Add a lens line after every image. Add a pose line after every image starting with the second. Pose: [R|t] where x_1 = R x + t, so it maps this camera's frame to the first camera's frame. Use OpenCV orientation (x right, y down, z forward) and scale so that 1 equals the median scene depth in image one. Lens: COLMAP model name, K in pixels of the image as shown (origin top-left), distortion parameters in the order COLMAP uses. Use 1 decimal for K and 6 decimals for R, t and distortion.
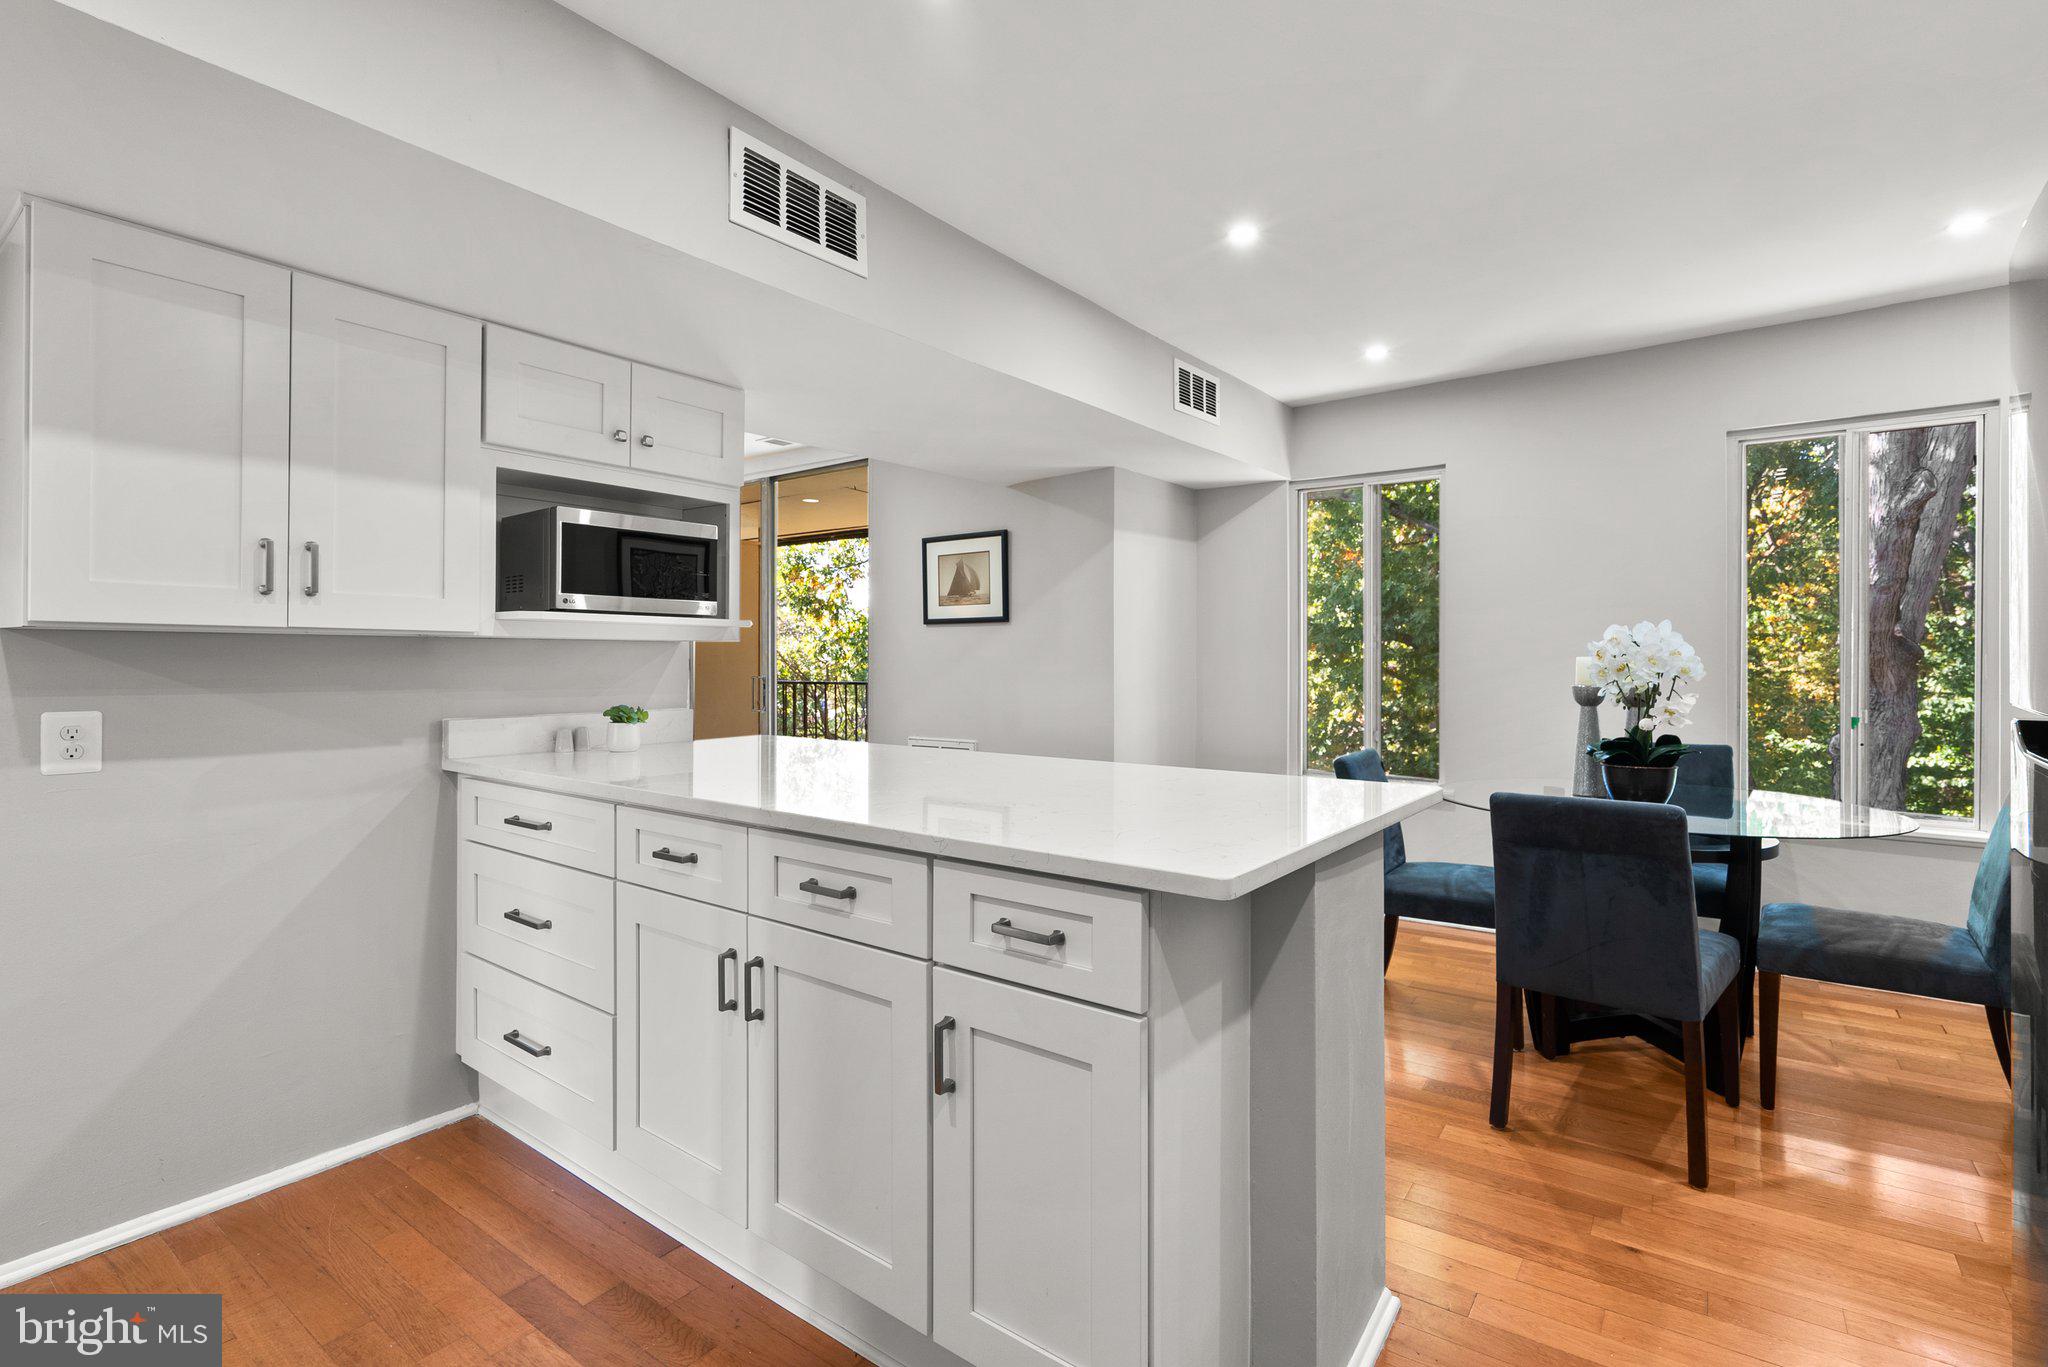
lens RADIAL K [[945.5, 0, 1023.7], [0, 945.5, 649.0], [0, 0, 1]] dist [-0.003435, -0.000266]
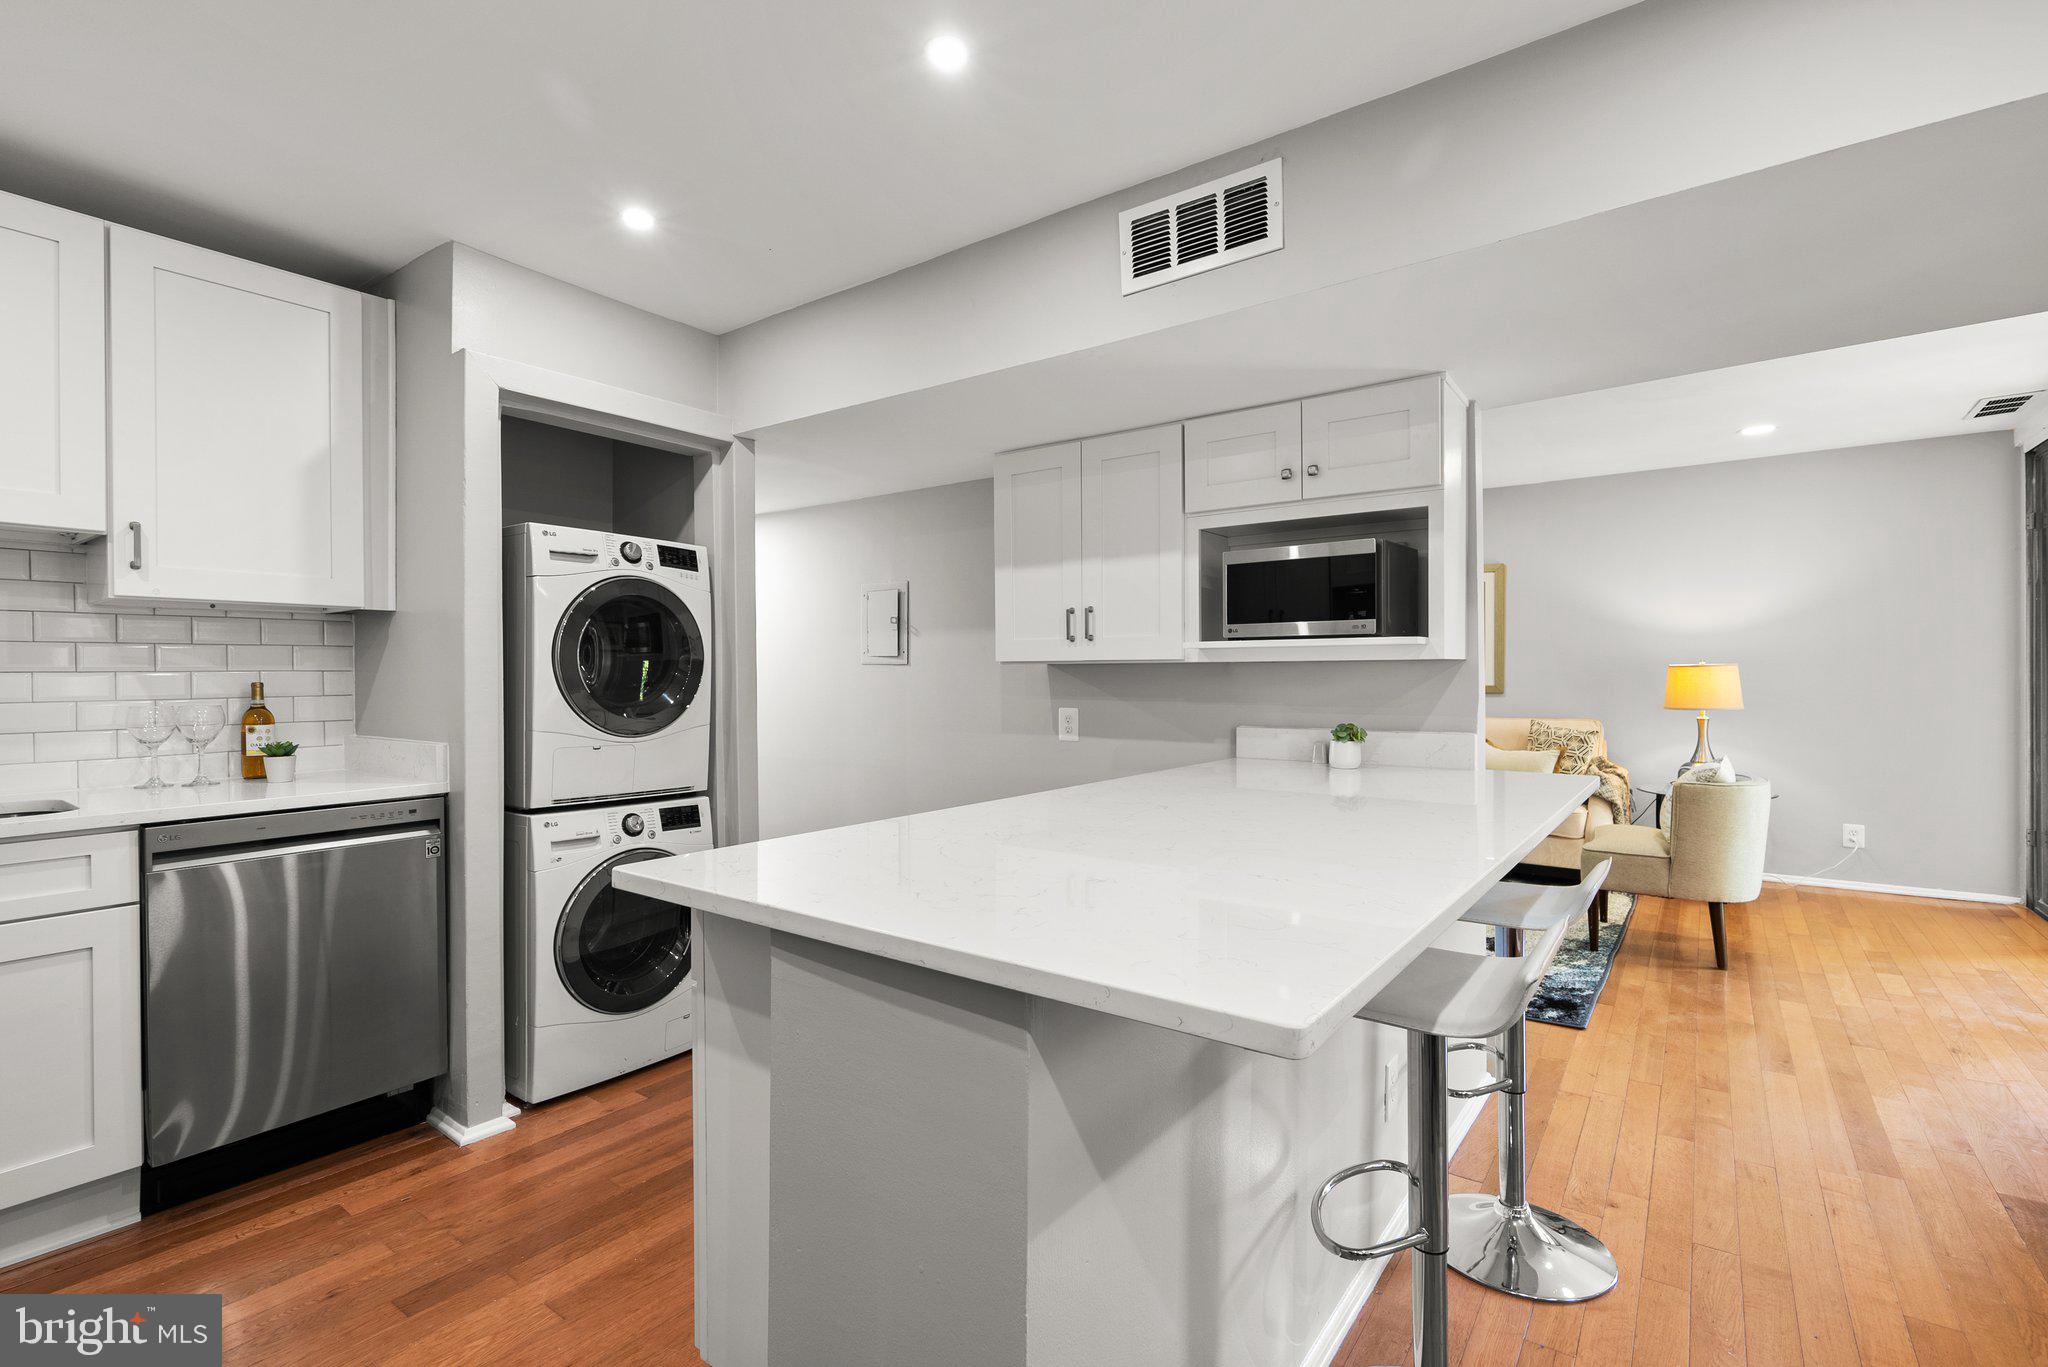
lens RADIAL K [[928.8, 0, 1016.9], [0, 928.8, 677.1], [0, 0, 1]] dist [-0.002210, 0.000268]
pose [[0.008659, 0.003132, -0.999958, 0.674708], [0.016897, 0.999852, 0.003278, -0.001718], [0.999820, -0.016925, 0.008605, 0.719223]]
